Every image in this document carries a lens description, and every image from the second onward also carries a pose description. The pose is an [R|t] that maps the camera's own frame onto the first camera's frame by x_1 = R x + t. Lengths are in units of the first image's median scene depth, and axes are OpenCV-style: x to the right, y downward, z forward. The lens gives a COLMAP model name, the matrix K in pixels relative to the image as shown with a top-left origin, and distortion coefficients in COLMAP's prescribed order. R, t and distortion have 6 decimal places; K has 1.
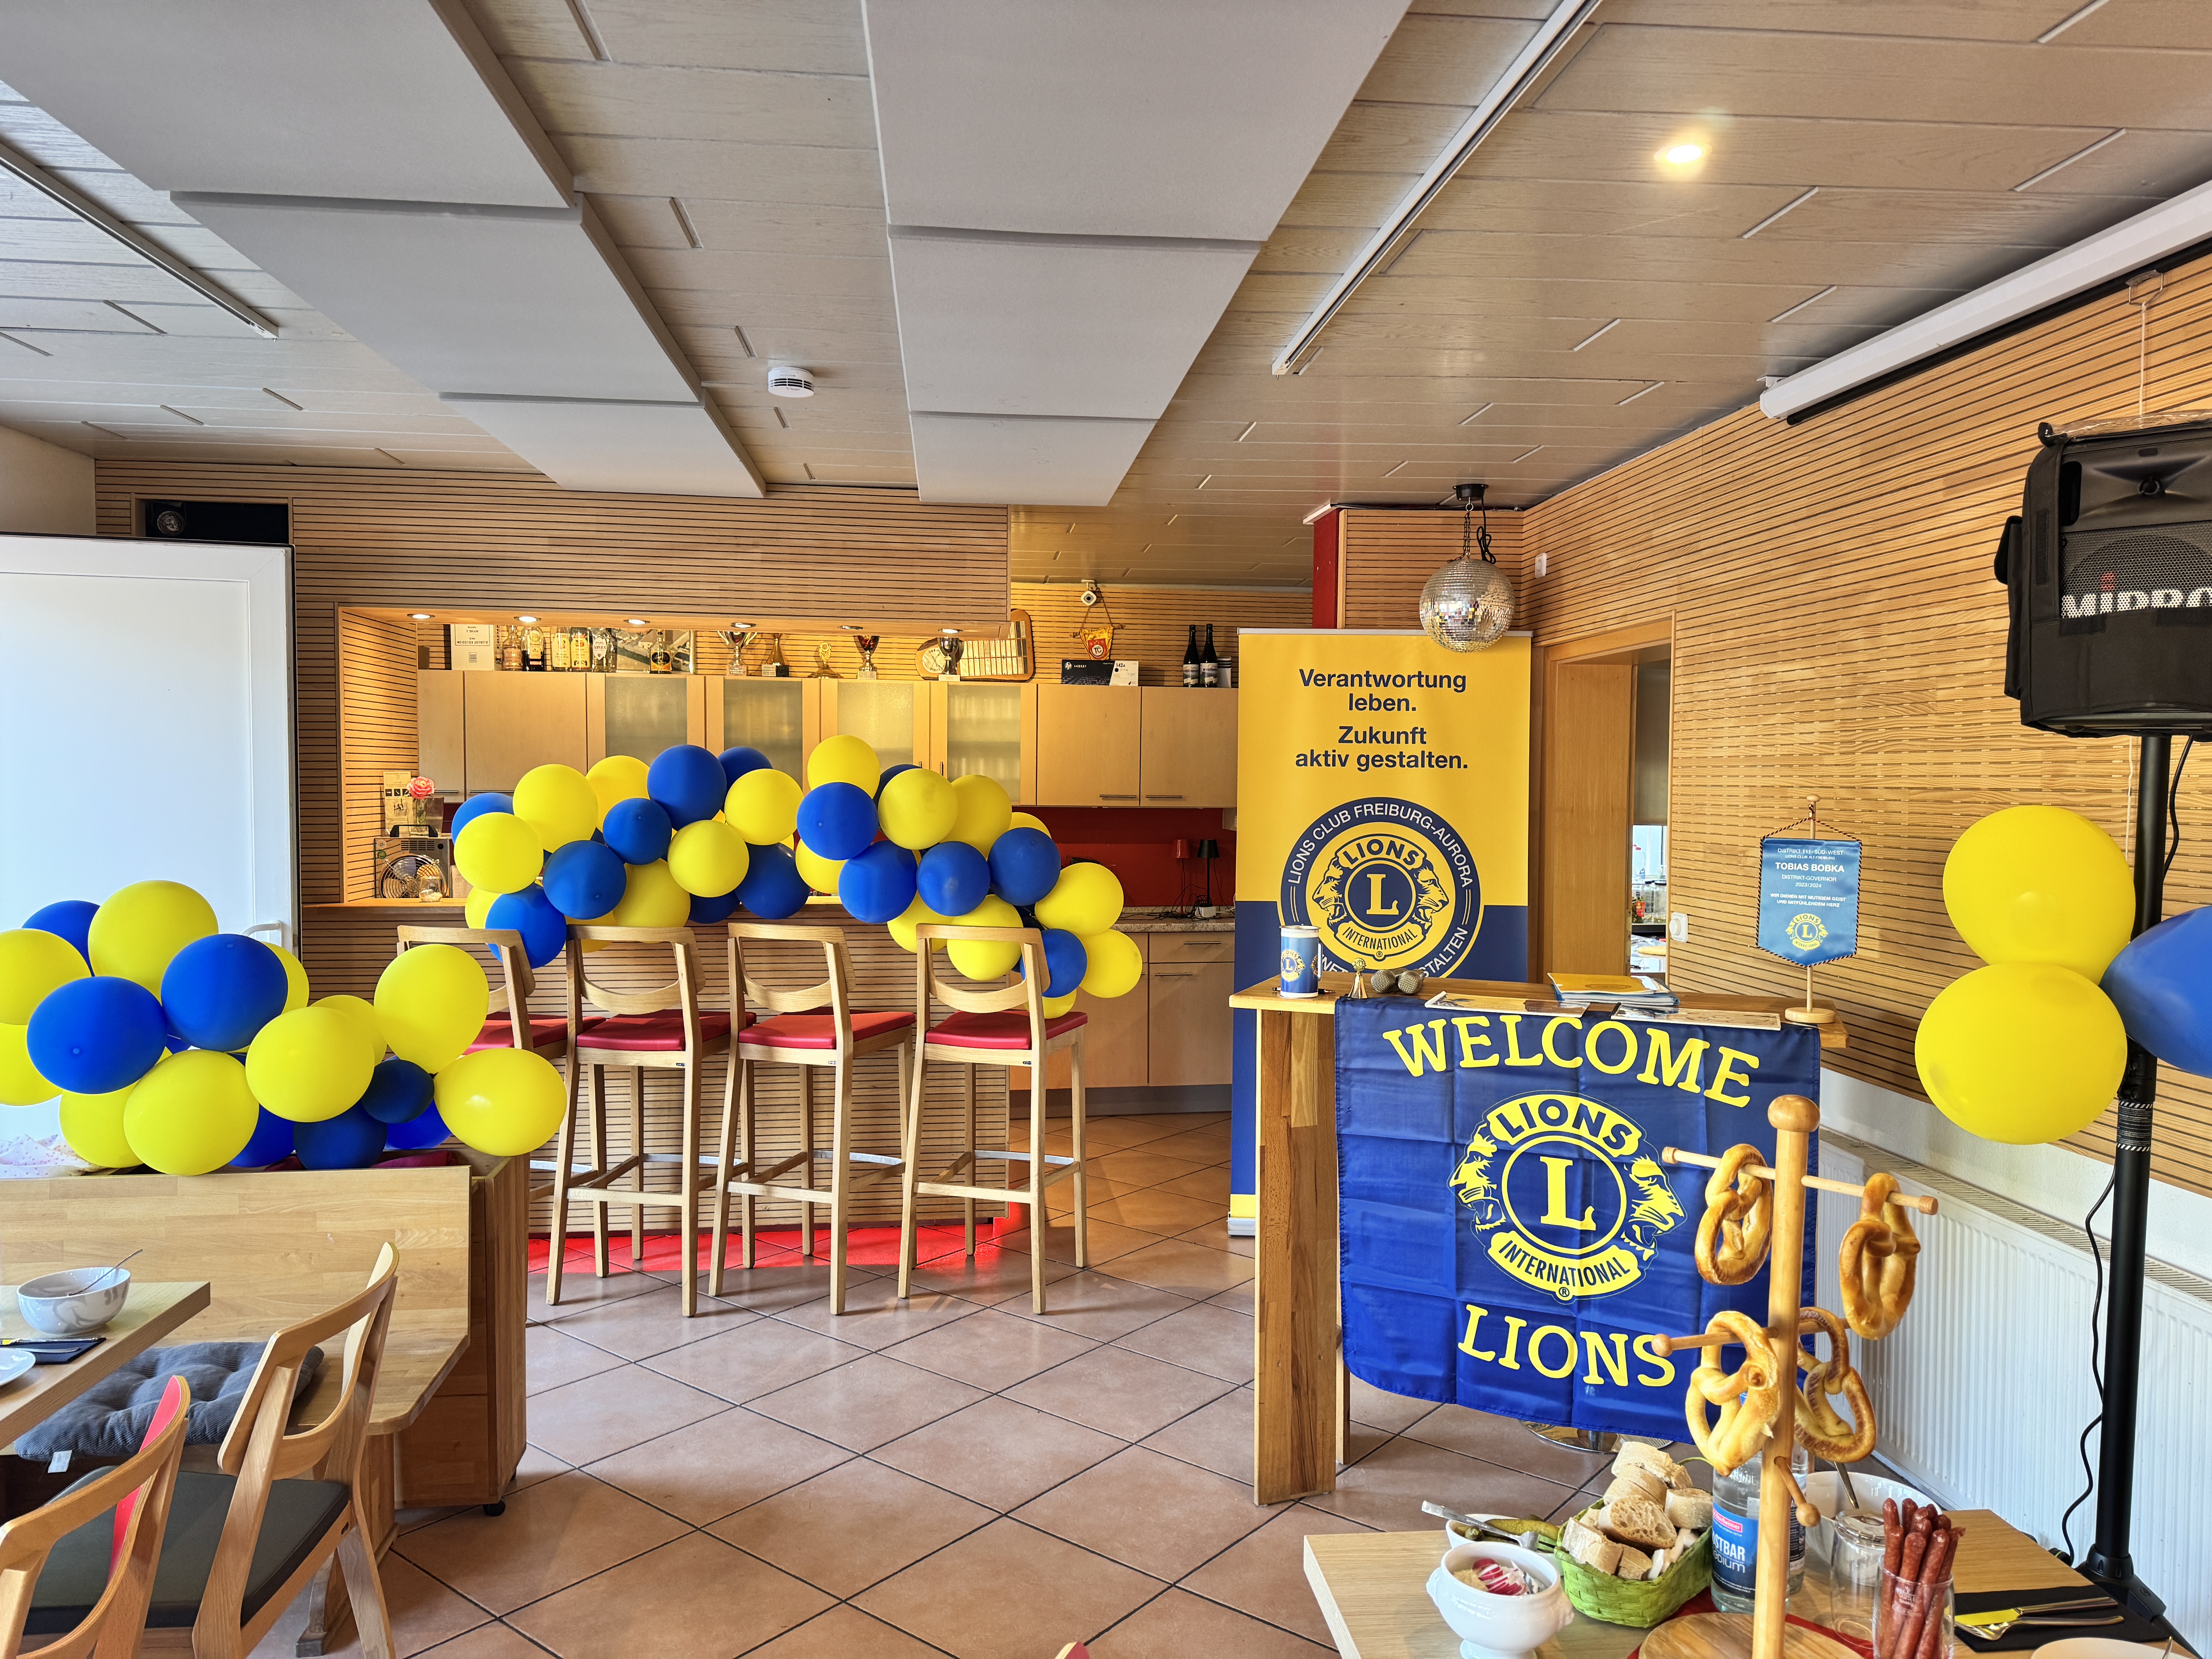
lens RADIAL K [[1518.7, 0, 1106.0], [0, 1518.7, 829.5], [0, 0, 1]] dist [0.132724, -0.256340]
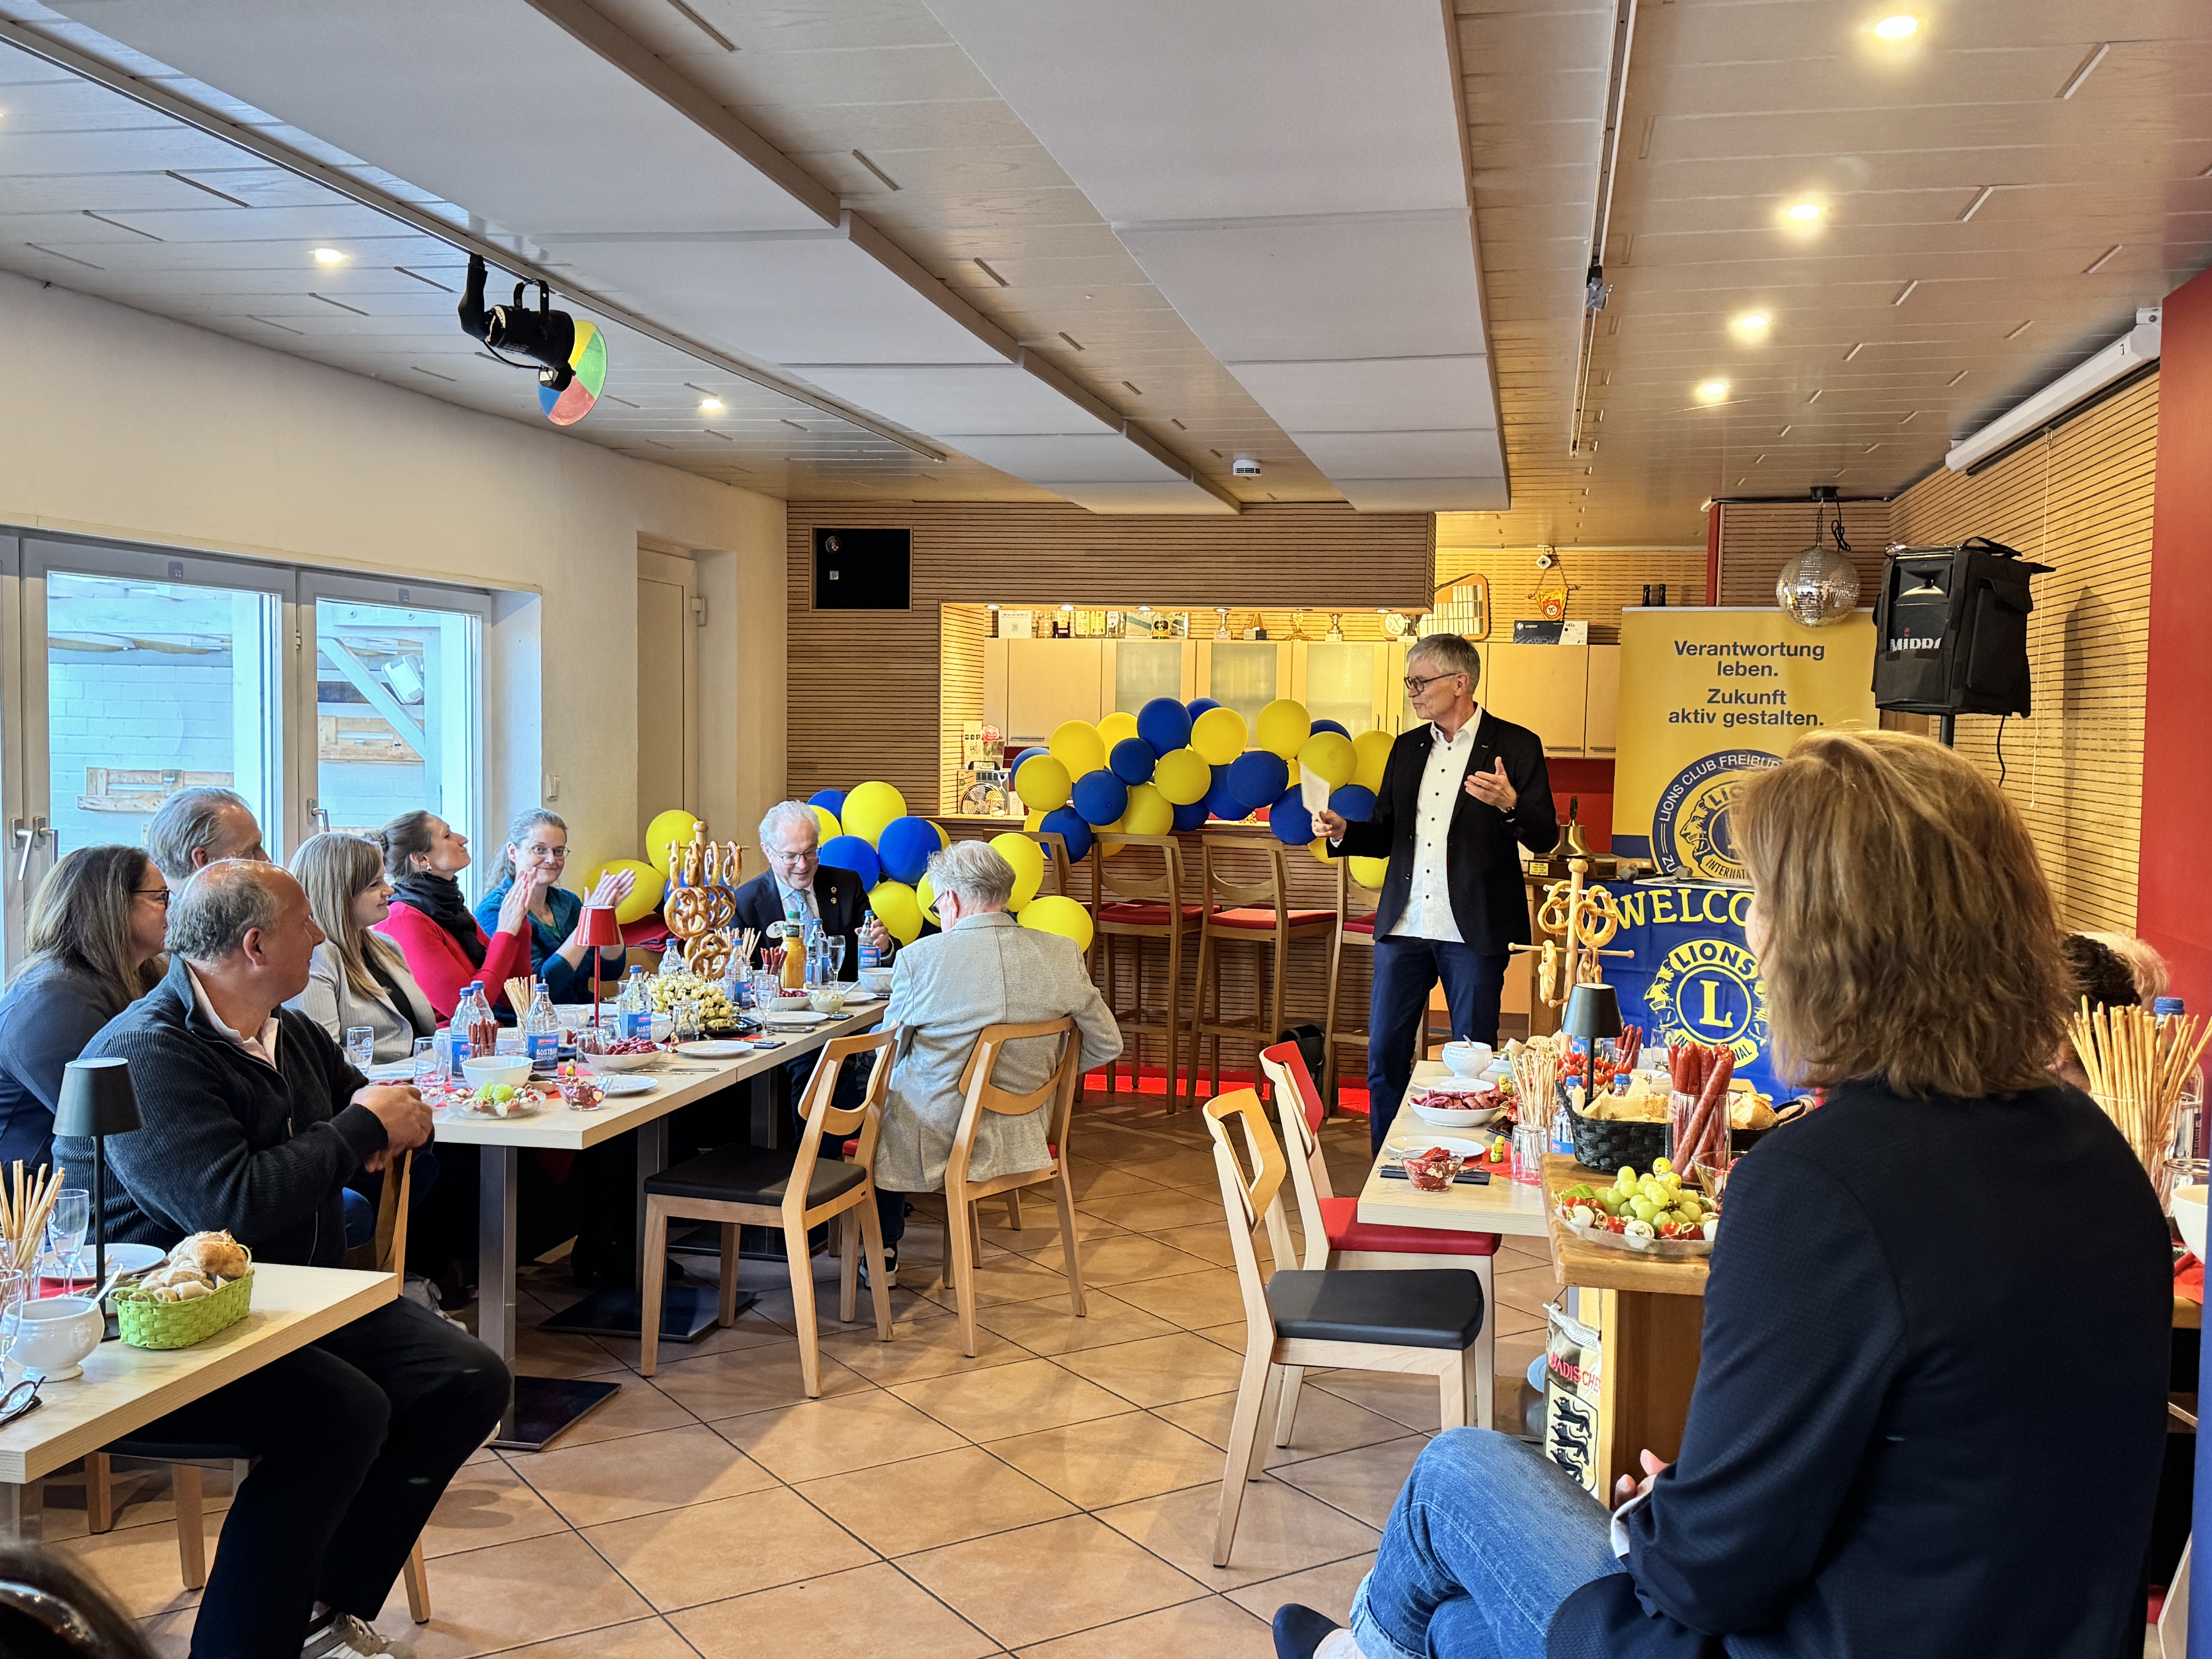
lens RADIAL K [[2091.4, 0, 1106.0], [0, 2091.4, 829.5], [0, 0, 1]] dist [0.122871, -0.000680]
pose [[0.952536, 0.025539, -0.303352, 0.208905], [-0.020794, 0.999606, 0.018863, 0.020049], [0.303714, -0.011660, 0.952692, -0.707999]]
